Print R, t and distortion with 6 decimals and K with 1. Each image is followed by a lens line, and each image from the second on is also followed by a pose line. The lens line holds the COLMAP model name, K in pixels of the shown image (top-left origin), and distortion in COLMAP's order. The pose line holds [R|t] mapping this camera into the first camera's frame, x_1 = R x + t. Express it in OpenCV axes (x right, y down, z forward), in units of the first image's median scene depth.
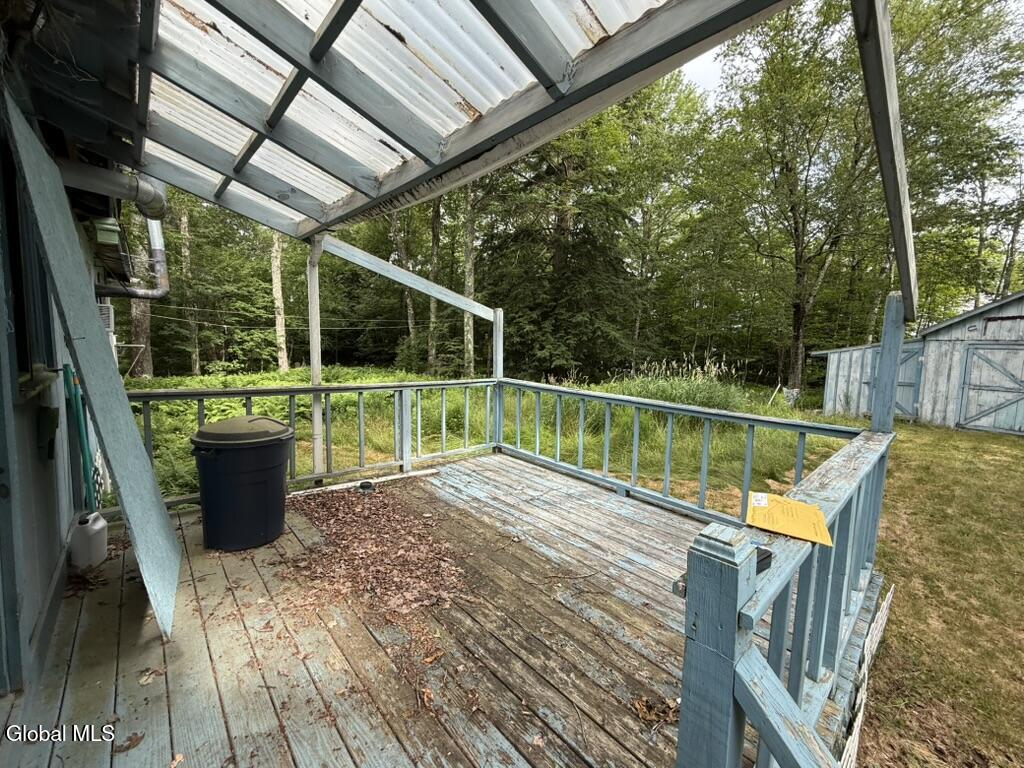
lens RADIAL K [[404.3, 0, 513.7], [0, 404.3, 380.8], [0, 0, 1]] dist [-0.001375, -0.000034]
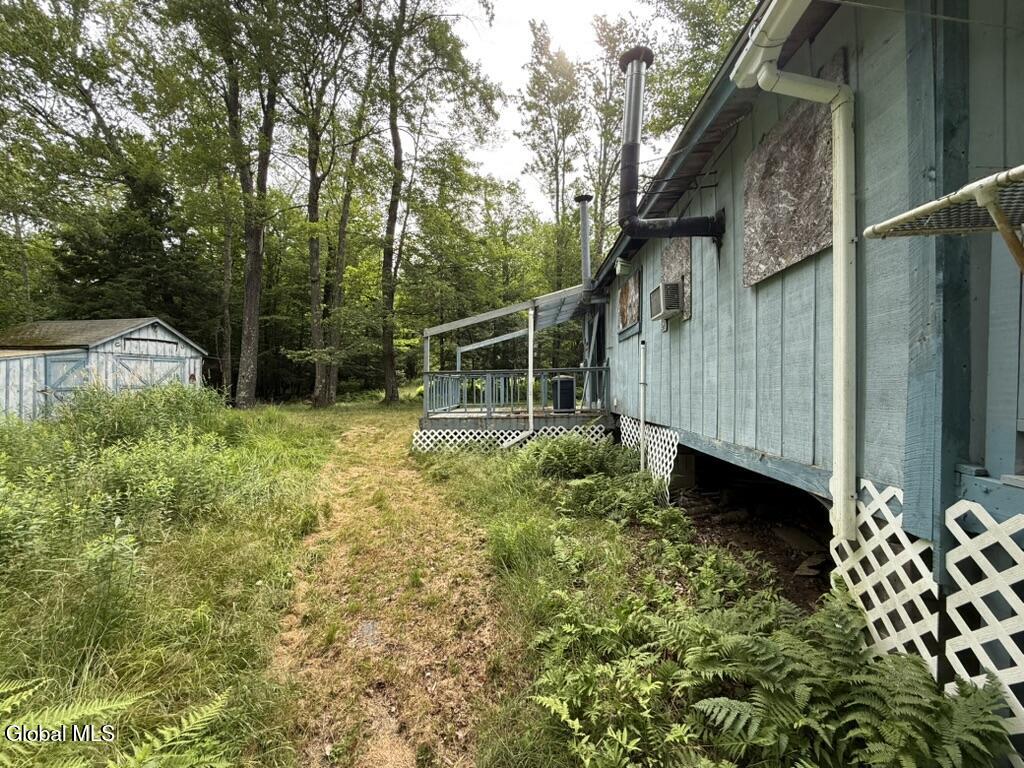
lens RADIAL K [[404.3, 0, 509.6], [0, 404.3, 382.2], [0, 0, 1]] dist [-0.001375, -0.000034]
pose [[-0.686197, -0.018264, 0.727186, -0.663710], [0.060142, 0.994838, 0.081738, -0.028821], [-0.724925, 0.099823, -0.681556, 0.832302]]
